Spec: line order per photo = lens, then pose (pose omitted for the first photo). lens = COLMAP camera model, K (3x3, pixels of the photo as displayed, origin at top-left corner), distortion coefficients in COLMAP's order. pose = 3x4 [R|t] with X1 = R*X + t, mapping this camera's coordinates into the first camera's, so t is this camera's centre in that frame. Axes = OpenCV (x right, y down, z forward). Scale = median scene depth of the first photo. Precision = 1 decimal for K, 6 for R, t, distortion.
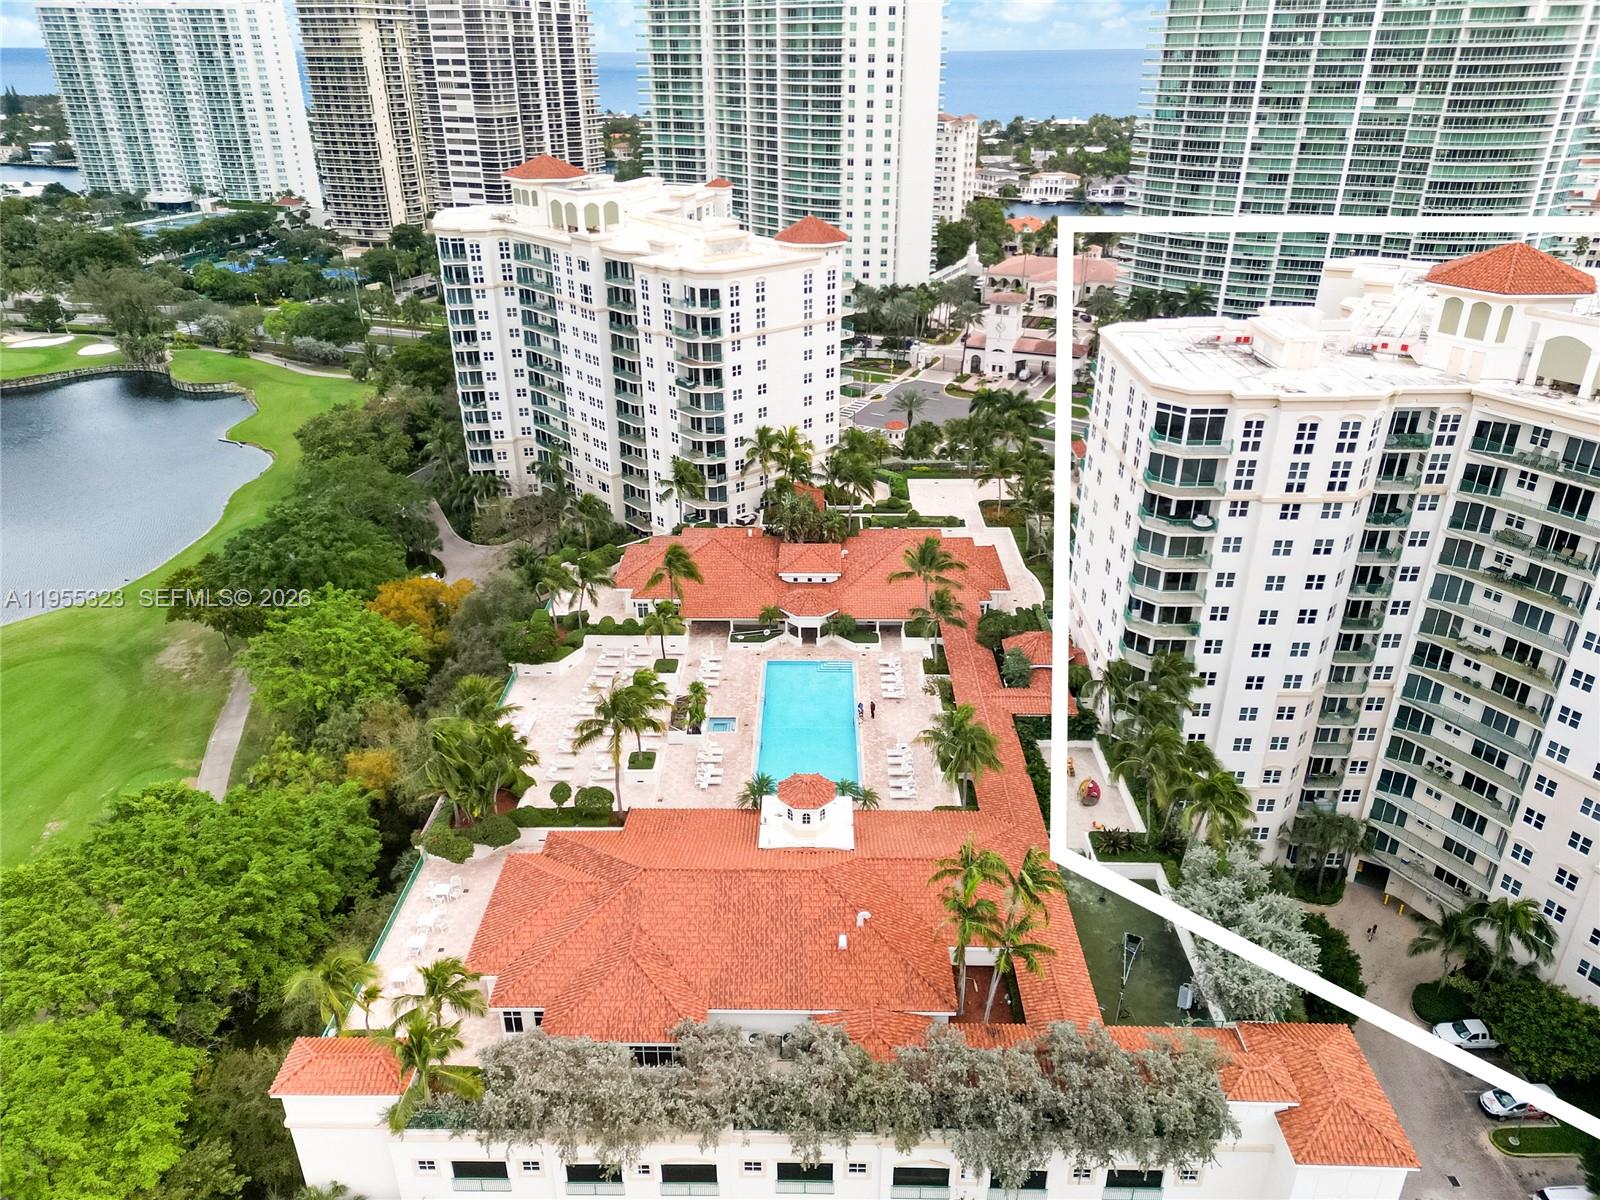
lens RADIAL K [[1069.5, 0, 809.1], [0, 1069.5, 553.4], [0, 0, 1]] dist [0.047130, -0.005779]
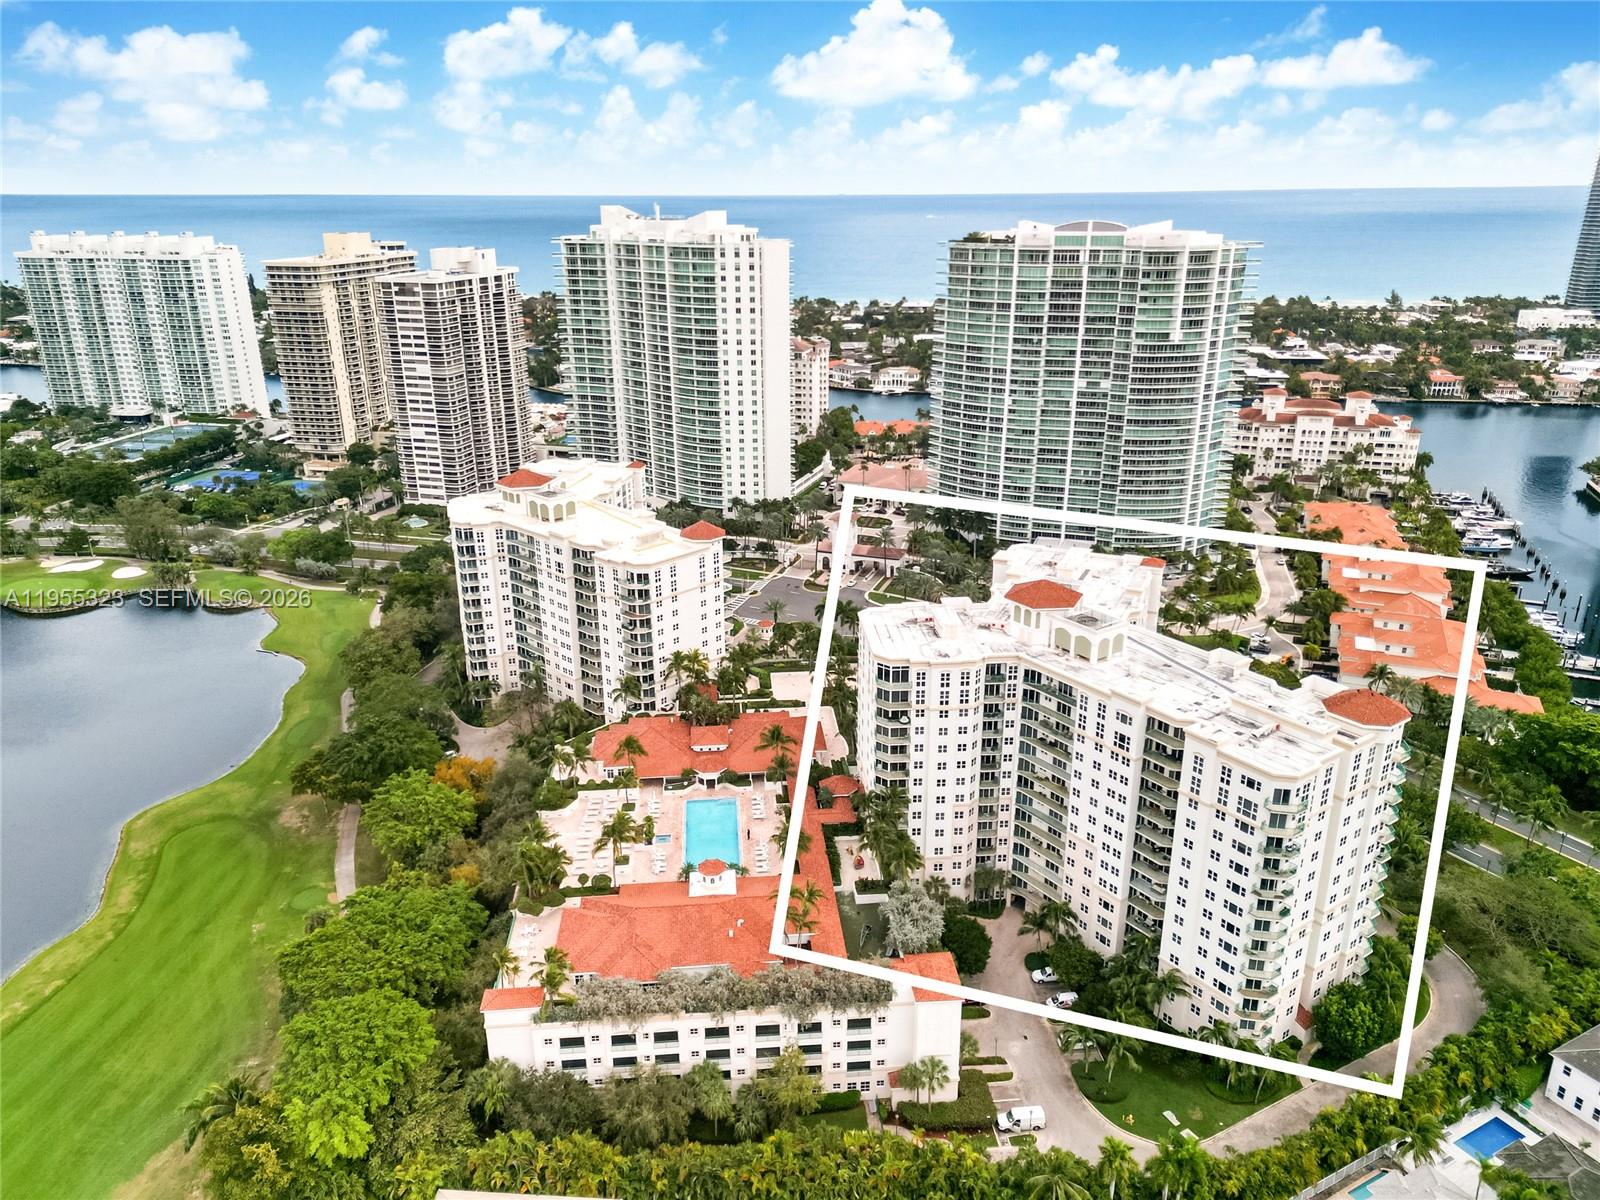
lens RADIAL K [[1004.2, 0, 778.5], [0, 1004.2, 608.9], [0, 0, 1]] dist [0.107563, -0.096732]
pose [[0.996513, -0.039146, 0.073687, 0.000334], [0.044370, 0.996515, -0.070637, -0.052514], [-0.070665, 0.073660, 0.994777, -0.399037]]
